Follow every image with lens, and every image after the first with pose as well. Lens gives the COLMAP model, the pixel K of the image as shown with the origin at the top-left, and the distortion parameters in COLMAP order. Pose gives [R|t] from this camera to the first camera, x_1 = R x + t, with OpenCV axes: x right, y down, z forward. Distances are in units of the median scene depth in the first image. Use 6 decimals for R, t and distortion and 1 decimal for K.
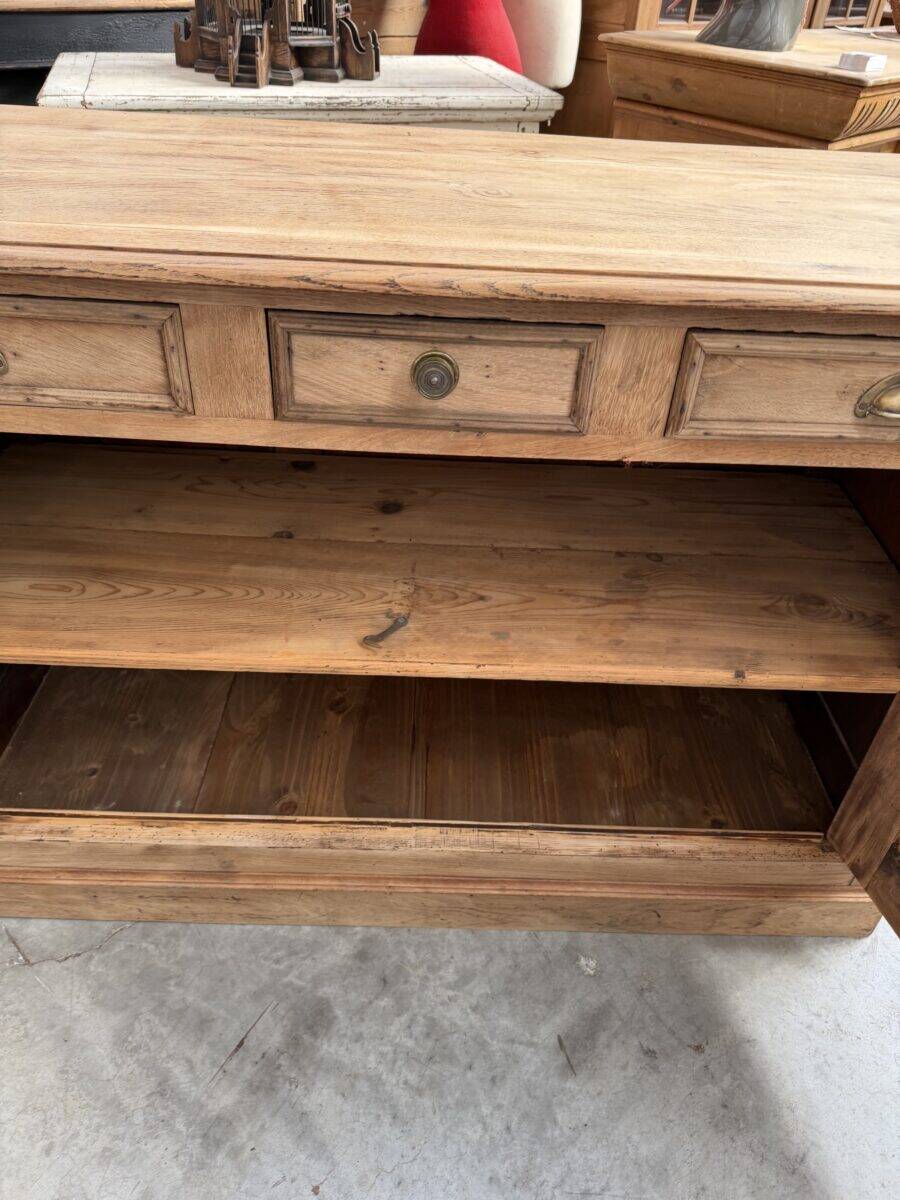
lens RADIAL K [[853.3, 0, 455.2], [0, 853.3, 592.7], [0, 0, 1]] dist [-0.004891, -0.005708]
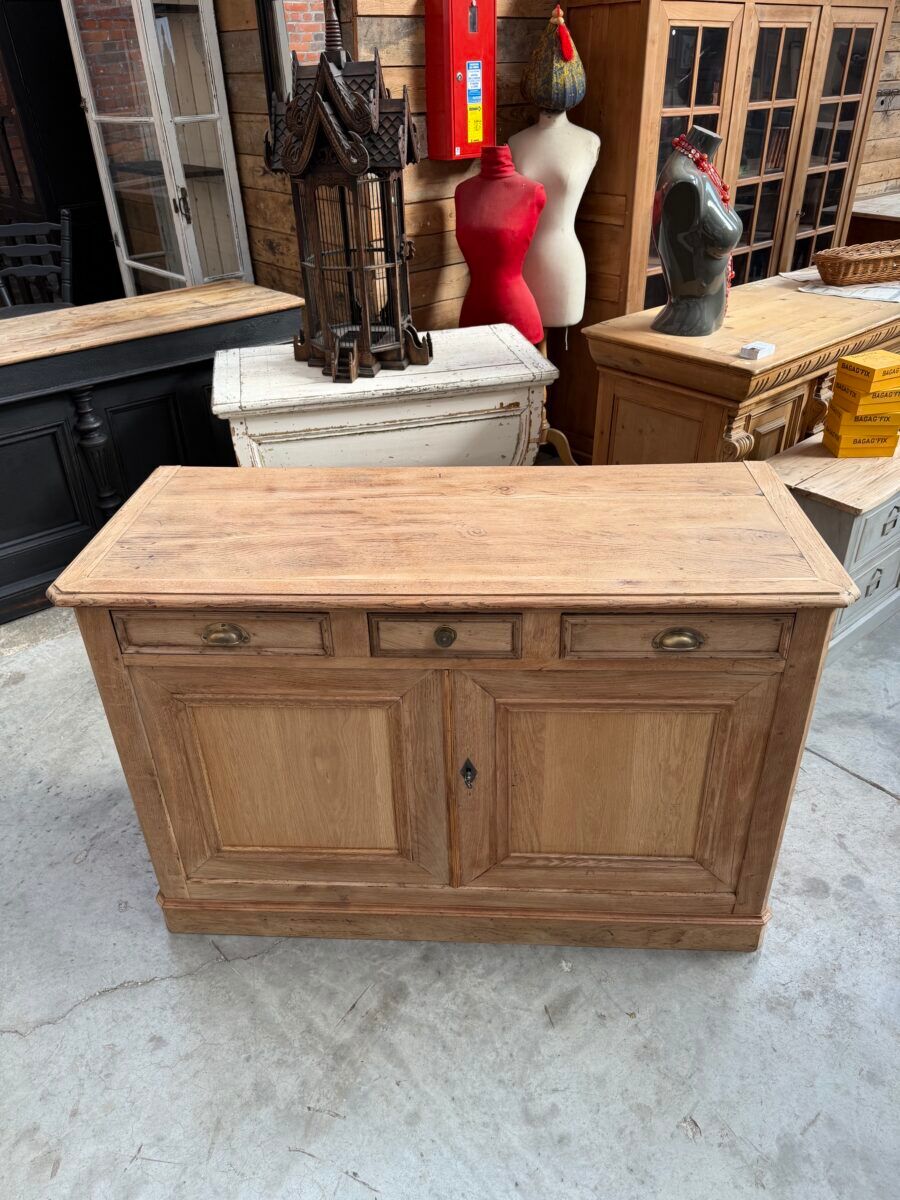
lens RADIAL K [[852.0, 0, 451.3], [0, 852.0, 600.7], [0, 0, 1]] dist [0.024560, -0.035113]
pose [[0.994487, -0.036093, -0.098448, 0.131056], [0.024765, 0.993178, -0.113947, -0.065929], [0.101889, 0.110881, 0.988597, -0.715706]]
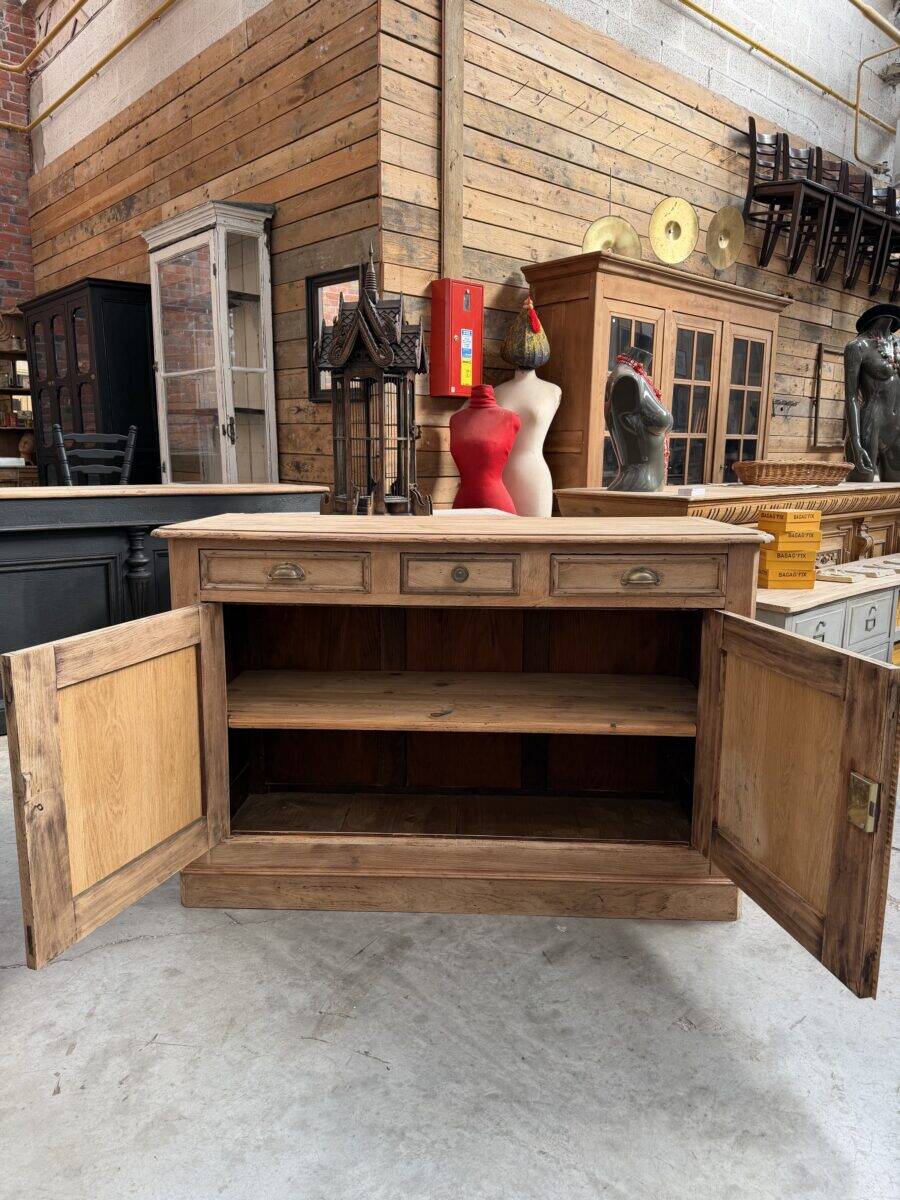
lens RADIAL K [[850.6, 0, 447.8], [0, 850.6, 587.9], [0, 0, 1]] dist [0.024888, -0.037224]
pose [[0.997990, -0.040271, -0.048921, 0.043010], [0.011604, 0.875160, -0.483695, 0.706080], [0.062292, 0.482155, 0.873868, -0.873215]]
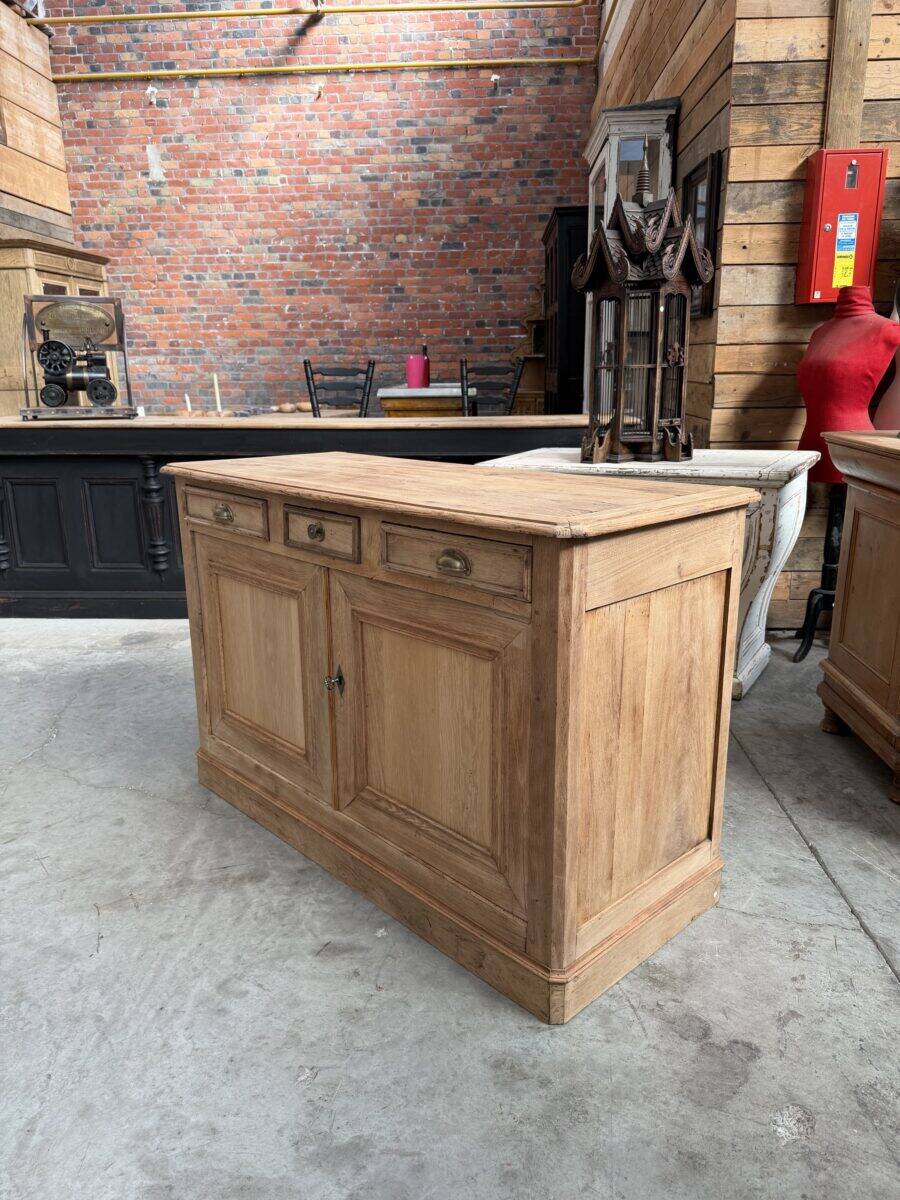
lens RADIAL K [[855.9, 0, 440.6], [0, 855.9, 588.5], [0, 0, 1]] dist [0.005011, -0.012206]
pose [[0.674816, 0.119396, -0.728264, 1.361989], [-0.410820, 0.880561, -0.236305, 0.225526], [0.613067, 0.458647, 0.643267, -0.226451]]
